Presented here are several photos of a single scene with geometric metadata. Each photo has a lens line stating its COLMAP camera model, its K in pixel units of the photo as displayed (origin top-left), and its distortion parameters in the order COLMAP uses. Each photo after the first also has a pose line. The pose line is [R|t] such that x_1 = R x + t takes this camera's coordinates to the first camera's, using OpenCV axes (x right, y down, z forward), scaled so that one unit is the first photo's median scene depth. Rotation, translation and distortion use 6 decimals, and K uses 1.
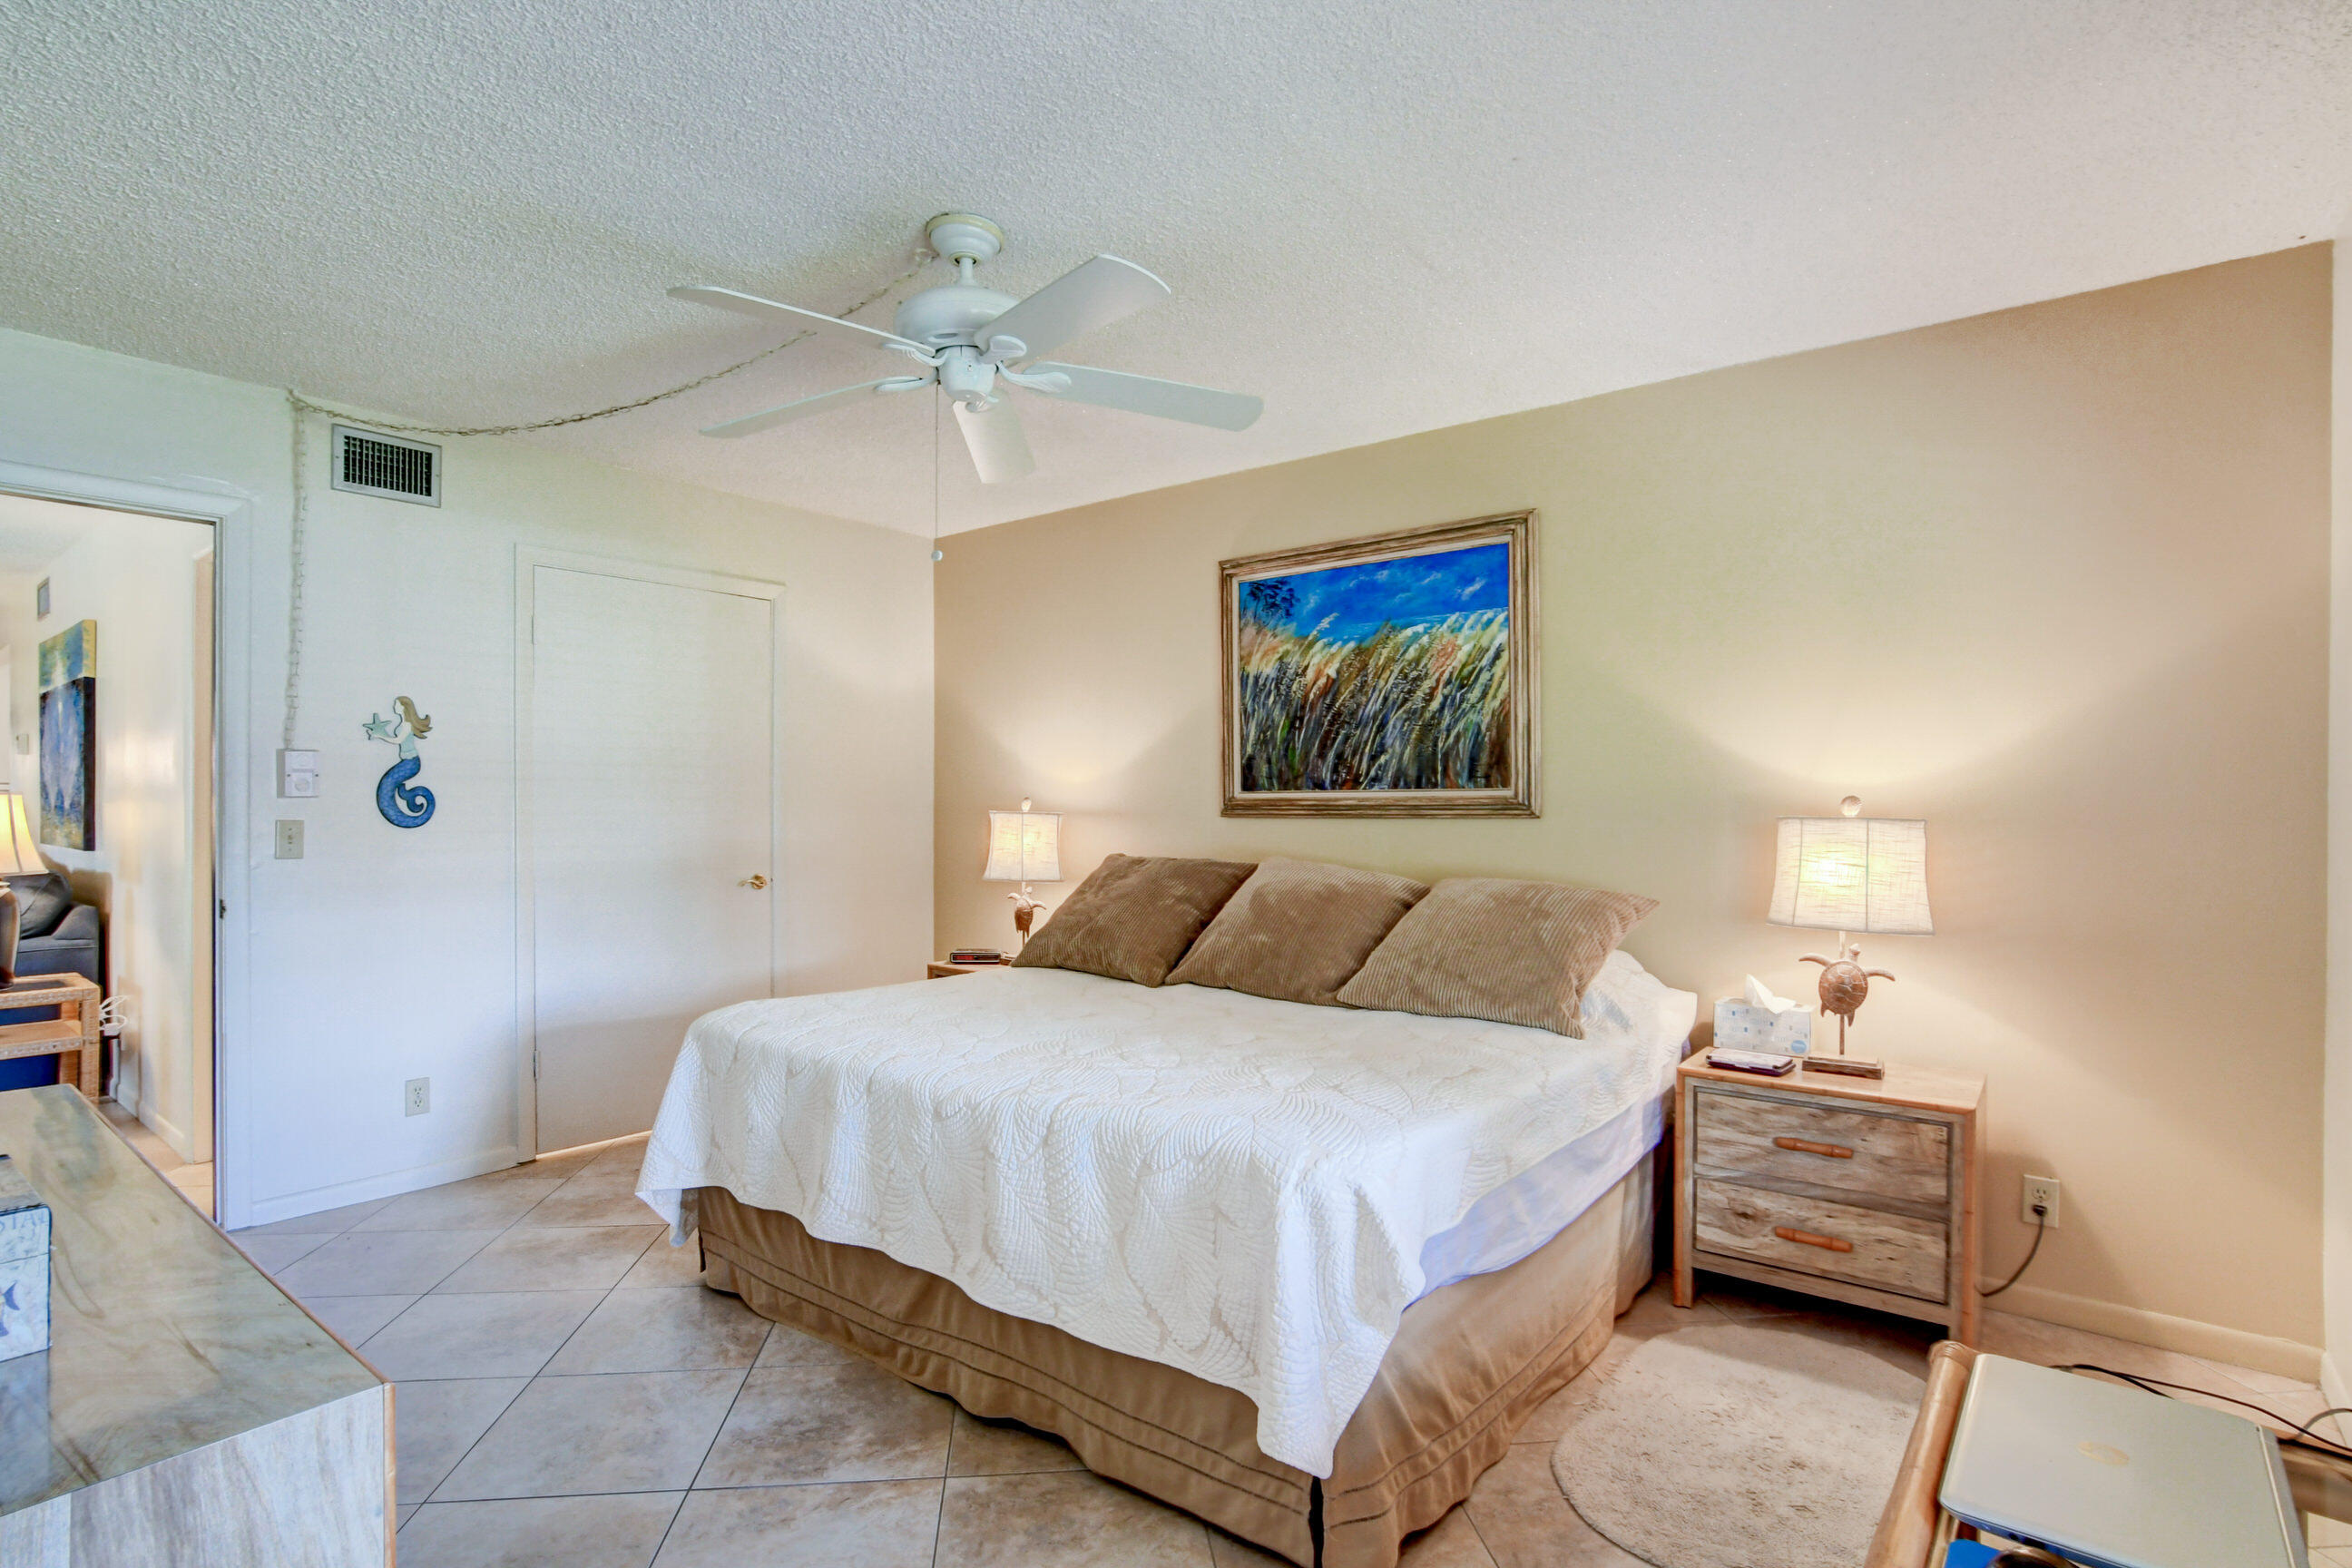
lens RADIAL K [[1159.6, 0, 1189.9], [0, 1159.6, 802.4], [0, 0, 1]] dist [-0.030851, 0.006386]
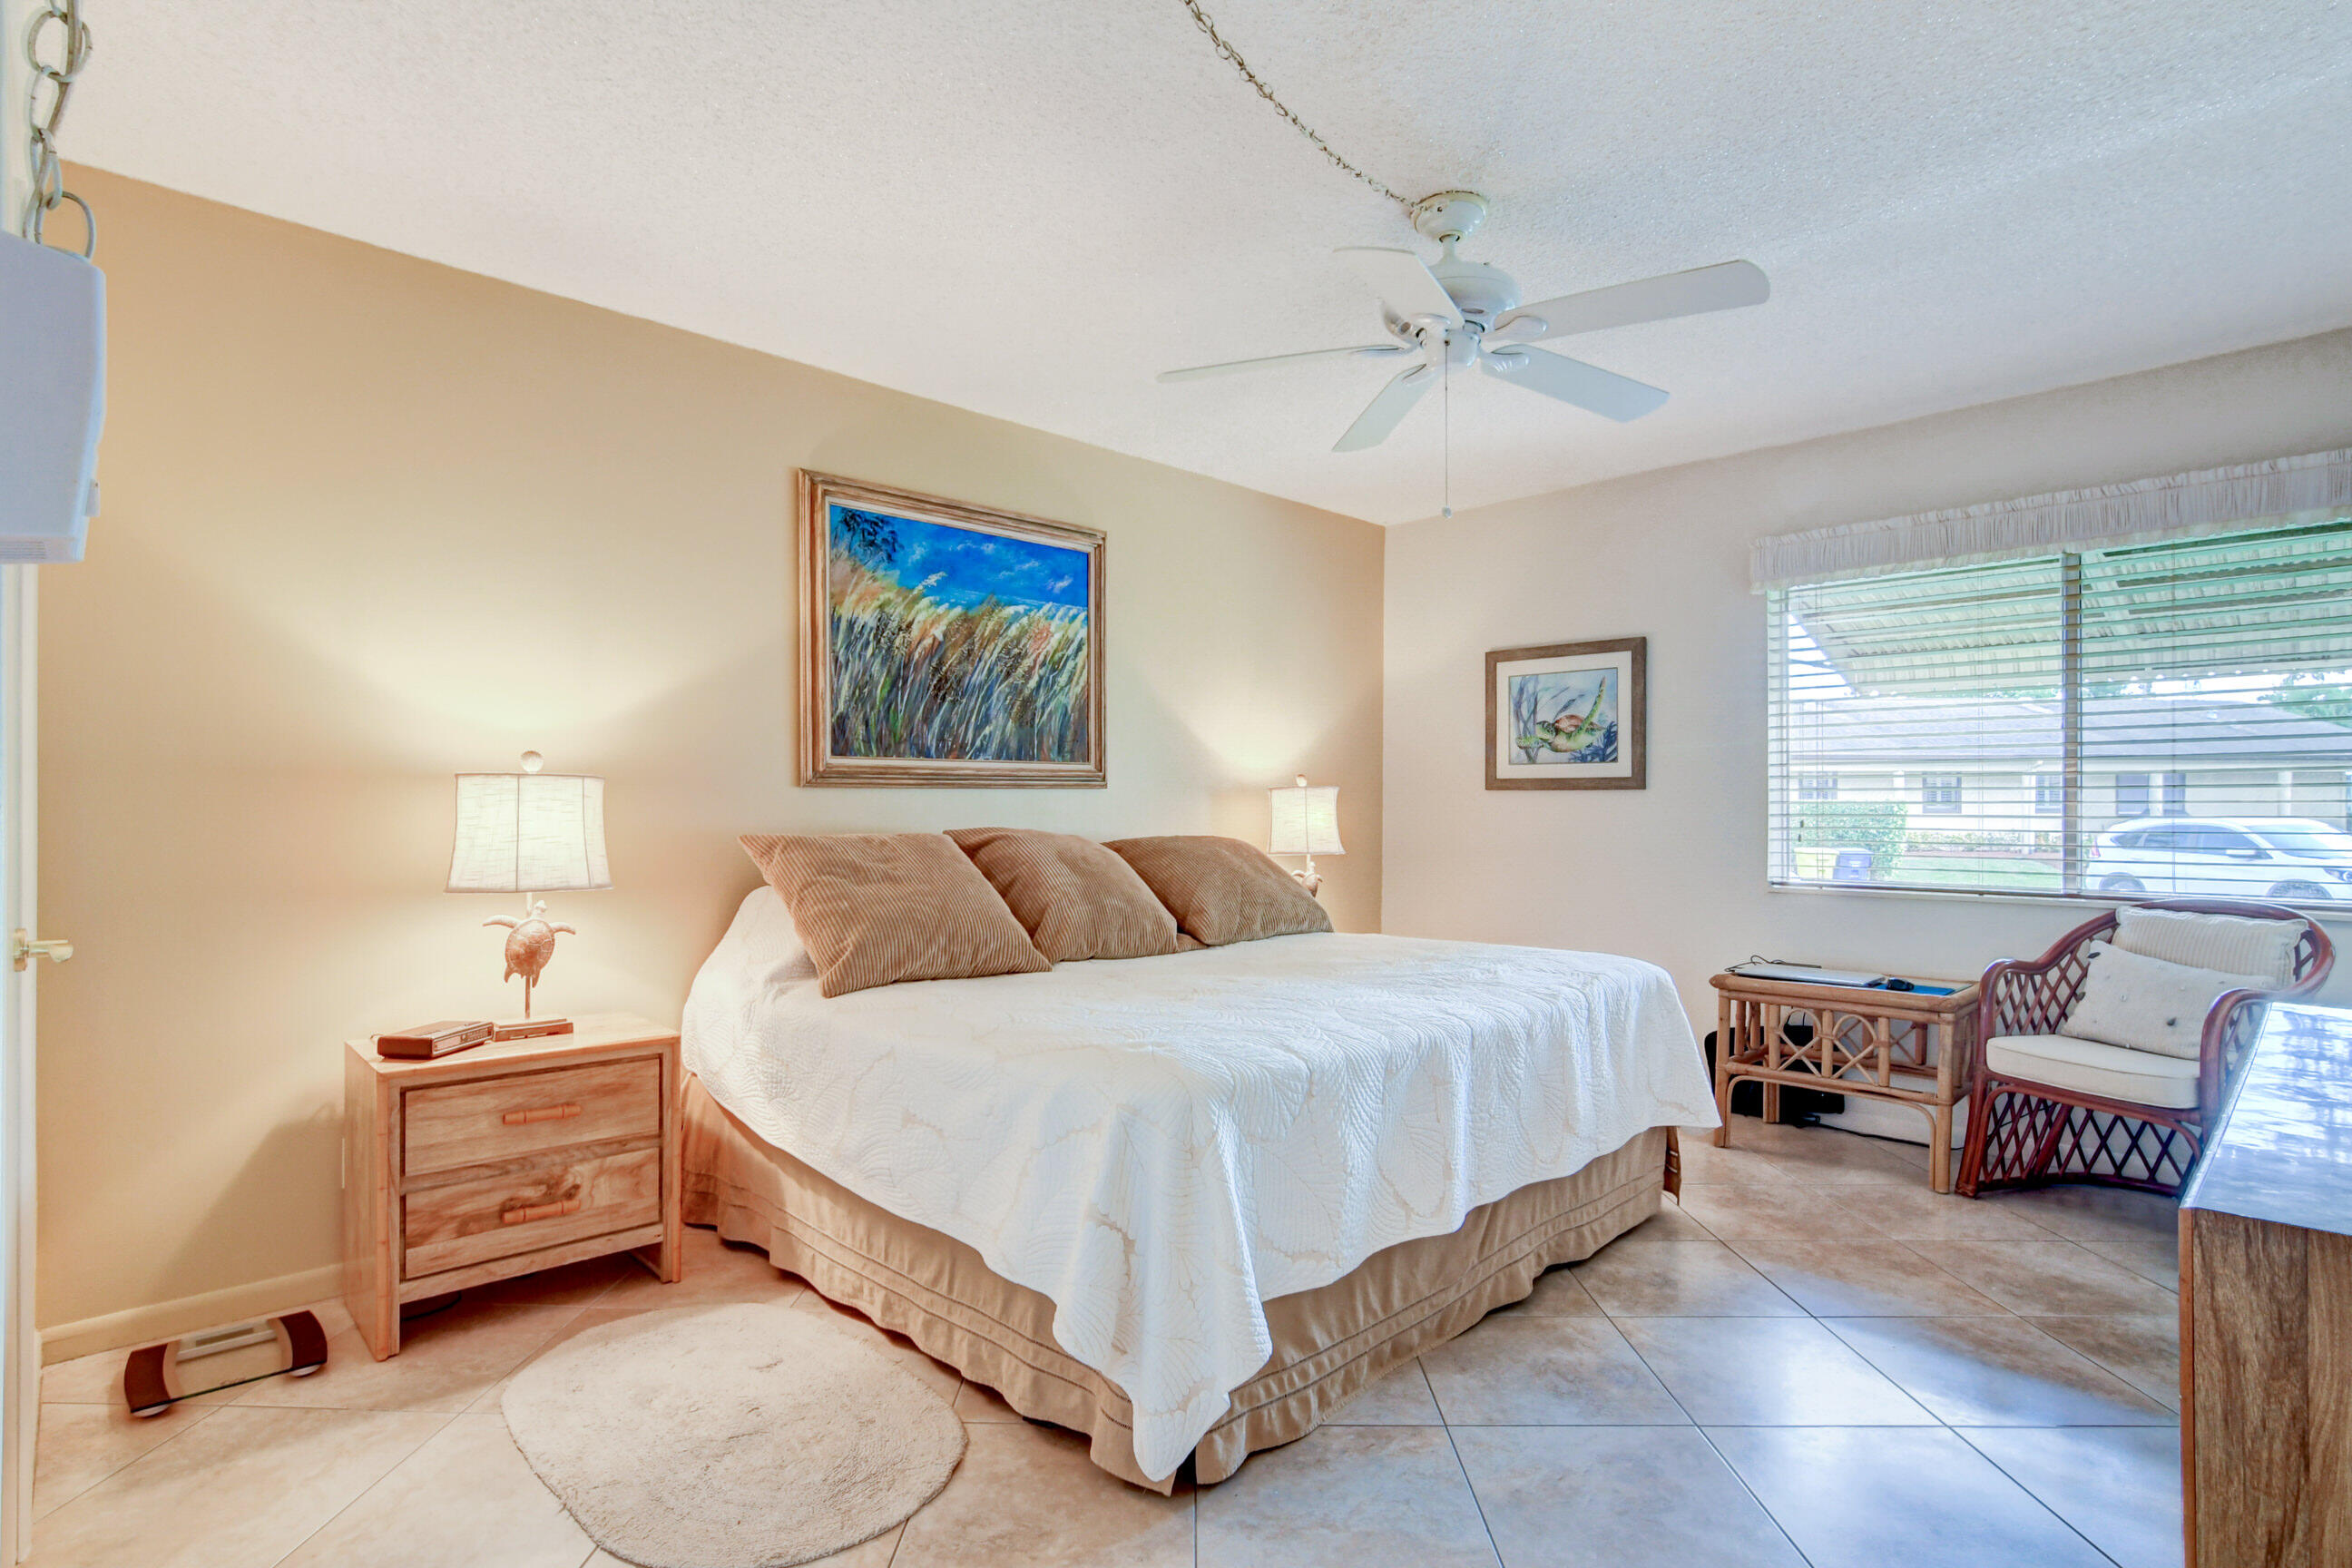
lens RADIAL K [[1159.6, 0, 1184.3], [0, 1159.6, 779.2], [0, 0, 1]] dist [-0.030851, 0.006386]
pose [[0.121253, 0.003811, 0.992614, -0.796012], [-0.020083, 0.999797, -0.001385, 0.003563], [-0.992418, -0.019767, 0.121305, 0.687459]]
